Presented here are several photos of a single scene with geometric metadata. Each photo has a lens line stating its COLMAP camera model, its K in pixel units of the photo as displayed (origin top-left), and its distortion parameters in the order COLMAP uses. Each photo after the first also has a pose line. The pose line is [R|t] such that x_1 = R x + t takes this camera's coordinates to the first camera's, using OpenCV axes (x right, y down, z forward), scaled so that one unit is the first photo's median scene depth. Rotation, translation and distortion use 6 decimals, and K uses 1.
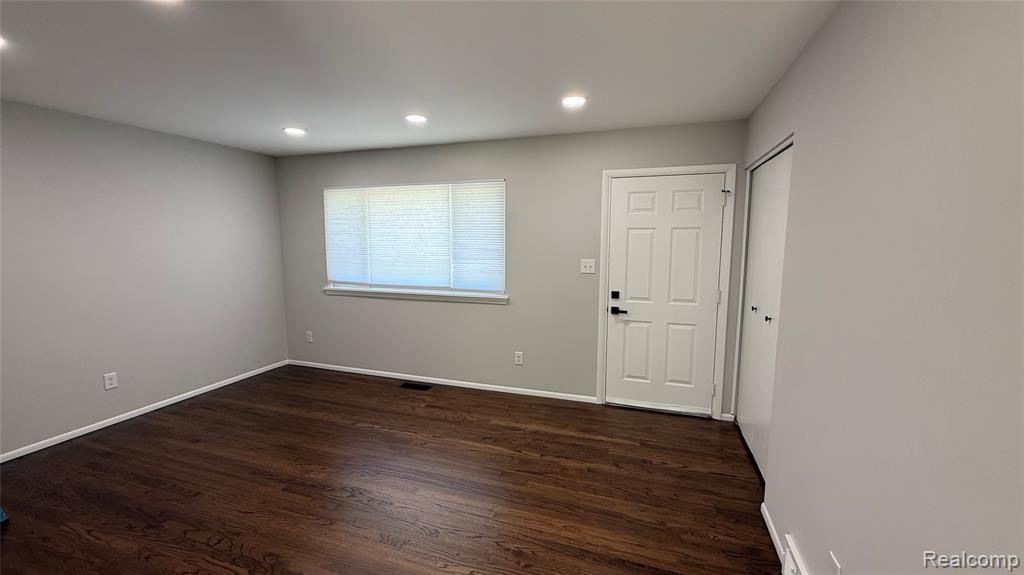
lens RADIAL K [[409.6, 0, 513.2], [0, 409.6, 287.5], [0, 0, 1]] dist [-0.000716, 0.000556]
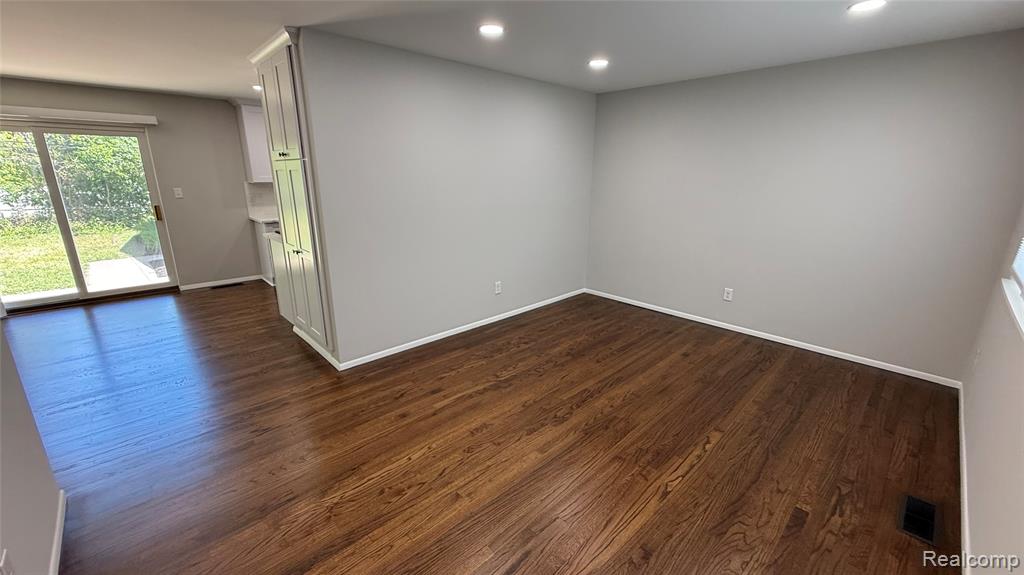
lens RADIAL K [[409.6, 0, 511.8], [0, 409.6, 286.7], [0, 0, 1]] dist [-0.000716, 0.000556]
pose [[-0.464881, 0.234783, -0.853676, 0.348790], [-0.114700, 0.940103, 0.321014, -0.108413], [0.877912, 0.247150, -0.410106, 0.843994]]
